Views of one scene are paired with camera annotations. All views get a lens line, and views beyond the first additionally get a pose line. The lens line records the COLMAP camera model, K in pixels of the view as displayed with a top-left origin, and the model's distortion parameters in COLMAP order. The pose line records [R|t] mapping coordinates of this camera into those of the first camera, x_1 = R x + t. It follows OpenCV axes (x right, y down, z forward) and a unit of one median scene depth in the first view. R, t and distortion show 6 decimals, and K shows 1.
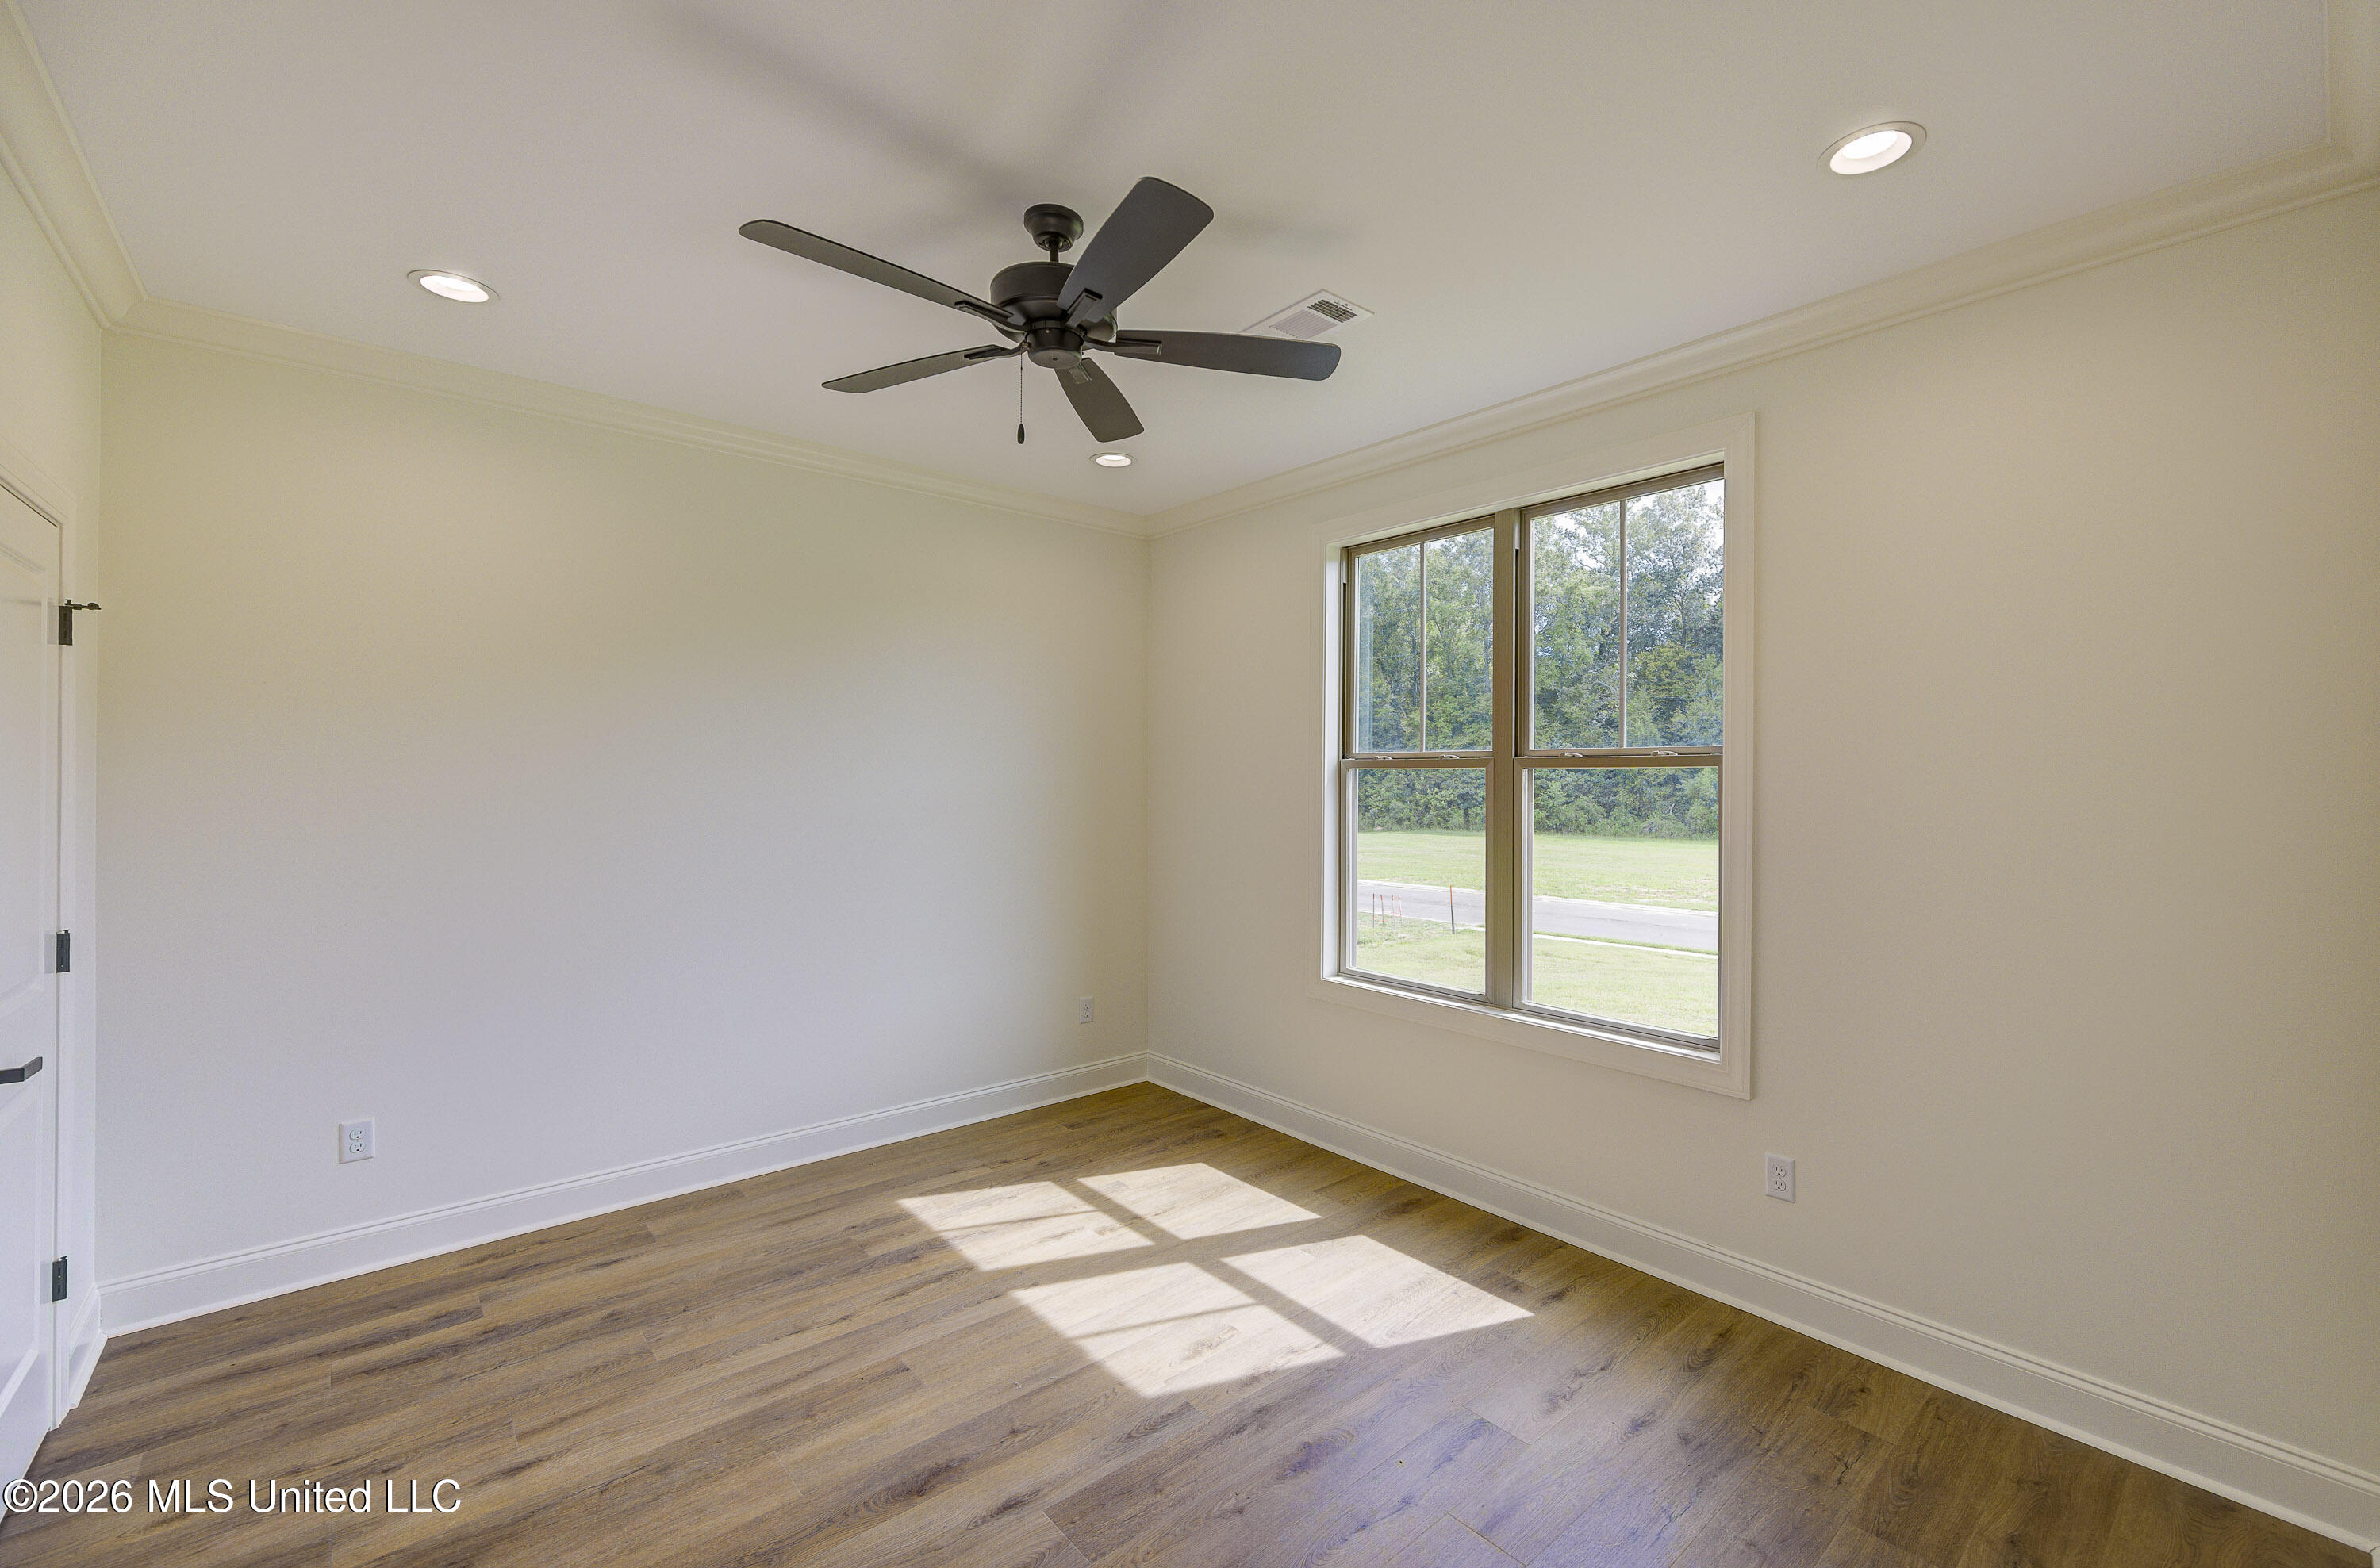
lens RADIAL K [[923.7, 0, 1190.5], [0, 923.7, 775.5], [0, 0, 1]] dist [0.000243, 0.000054]
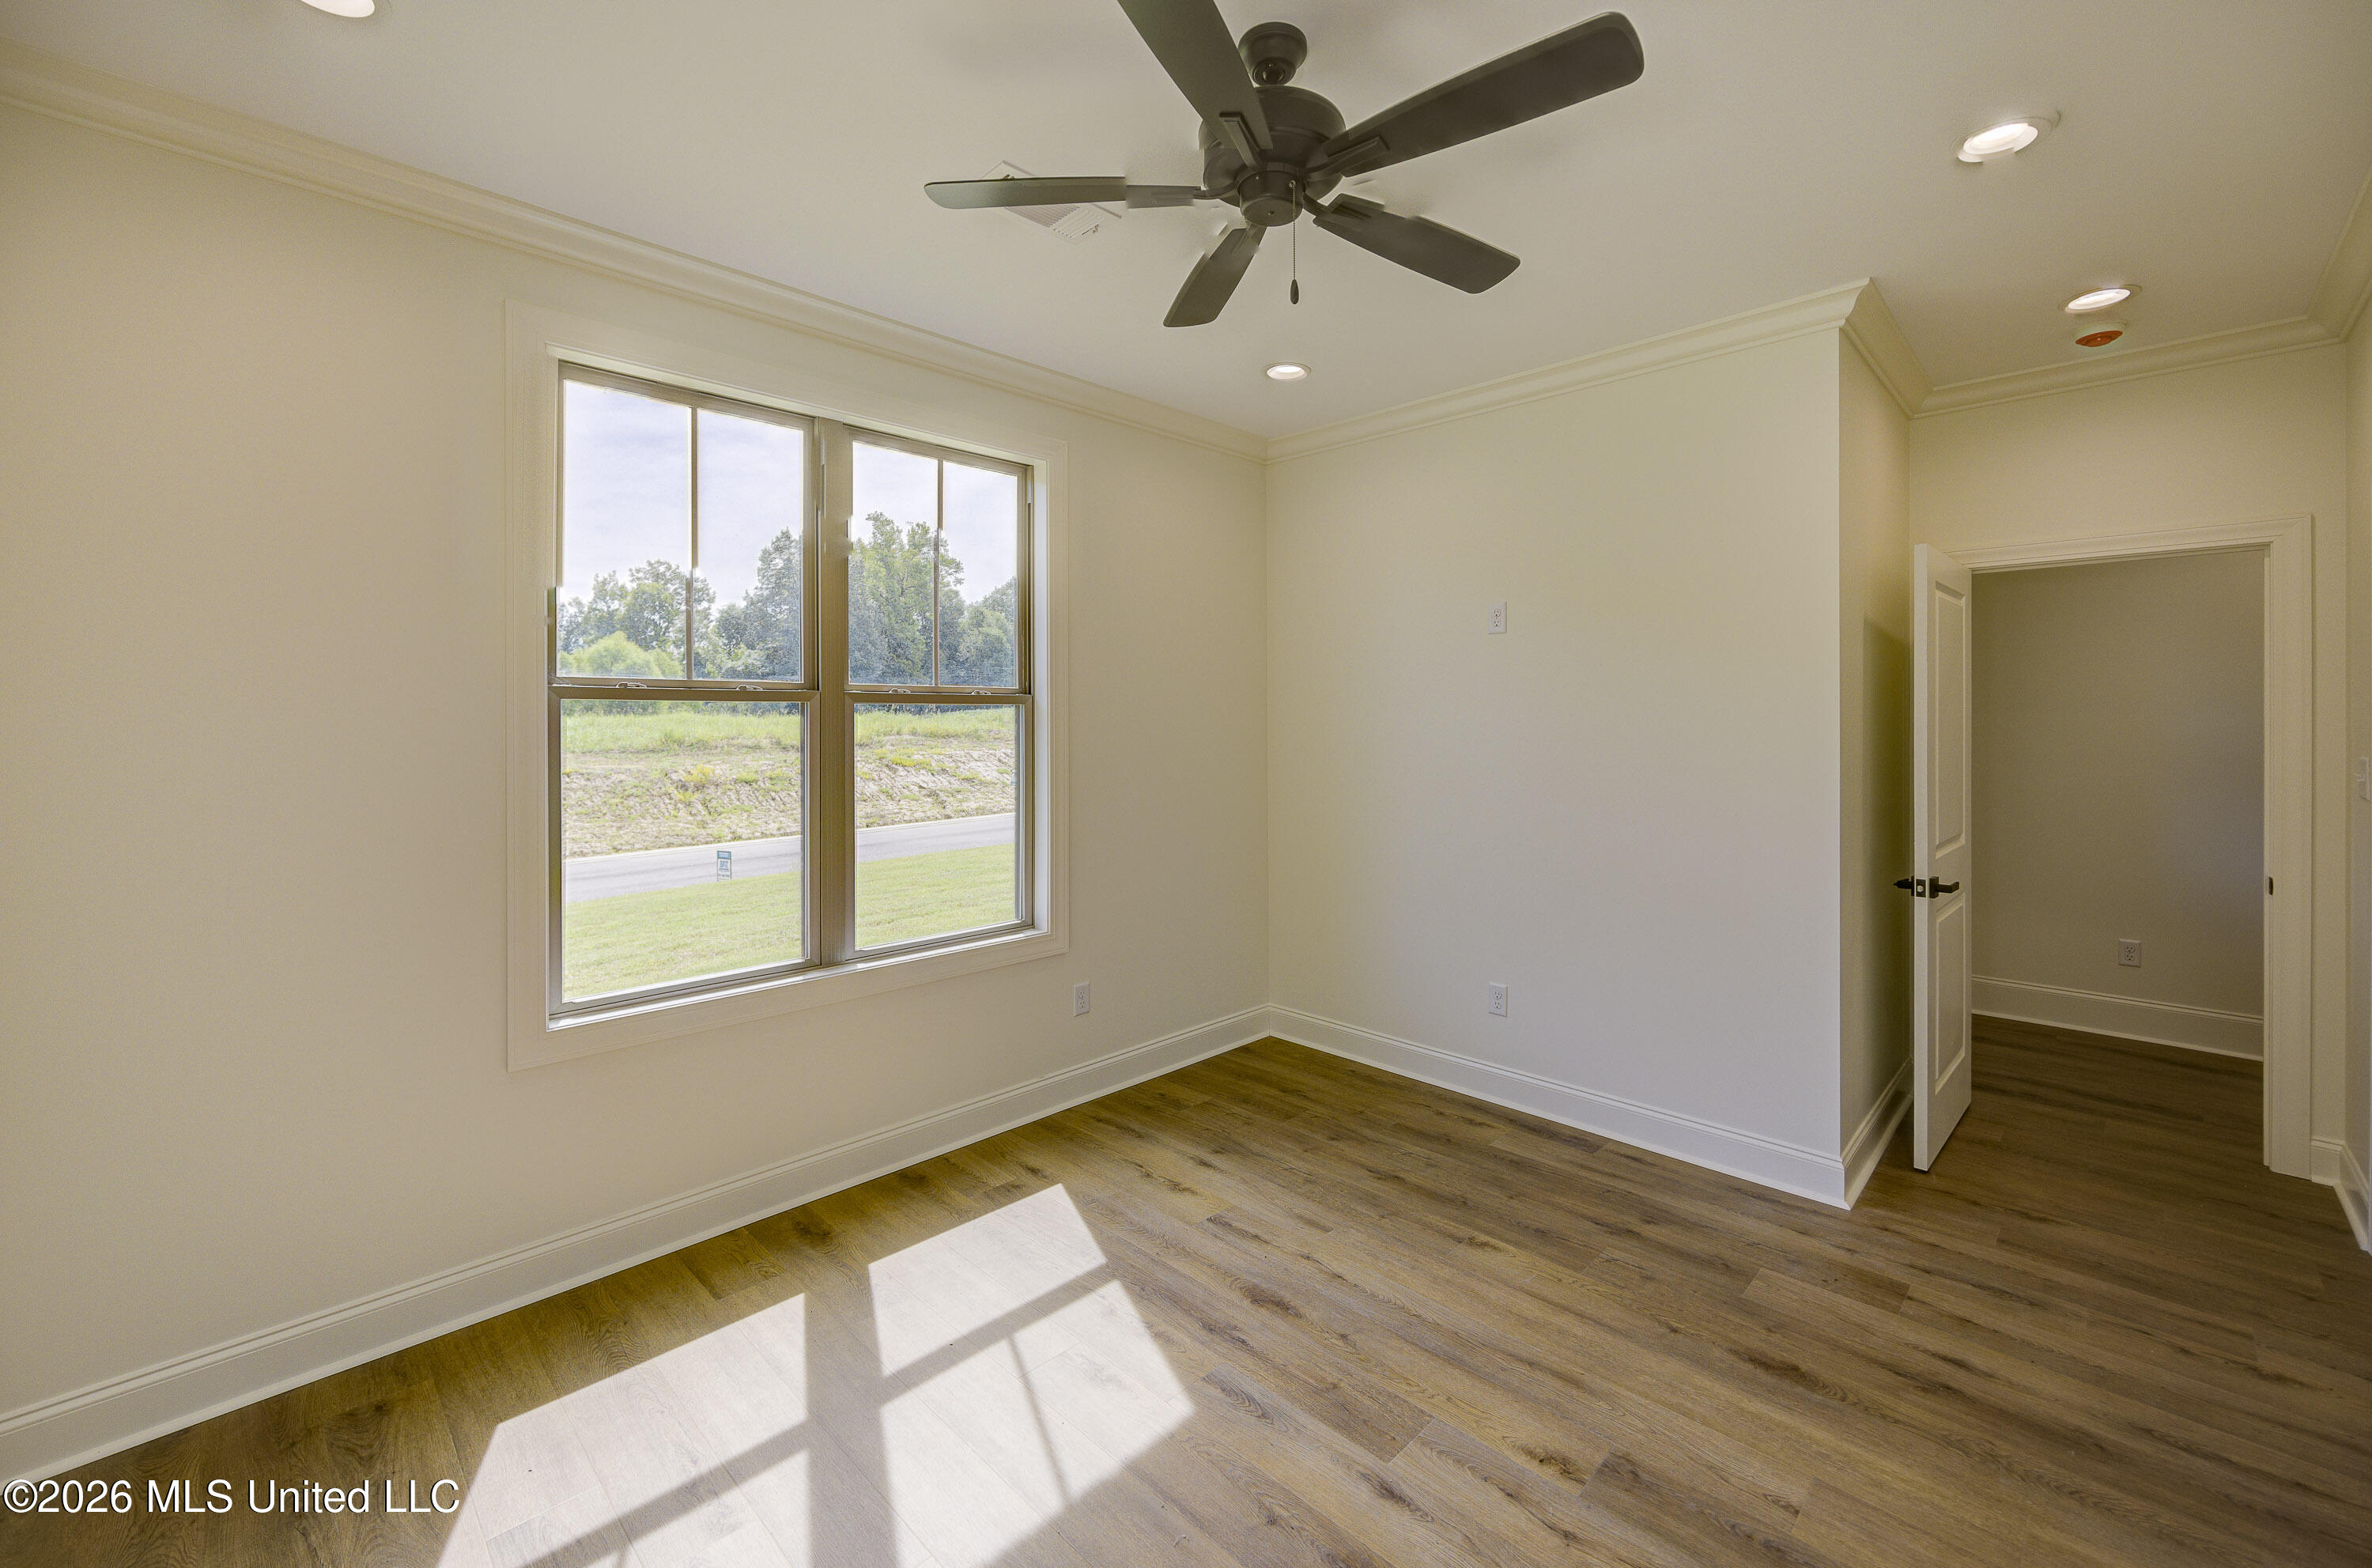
lens RADIAL K [[979.0, 0, 1192.5], [0, 979.0, 728.2], [0, 0, 1]] dist [0.001069, -0.000096]
pose [[-0.054673, -0.013825, 0.998409, -0.880264], [0.002938, 0.999898, 0.014007, 0.006111], [-0.998500, 0.003700, -0.054627, 0.950604]]
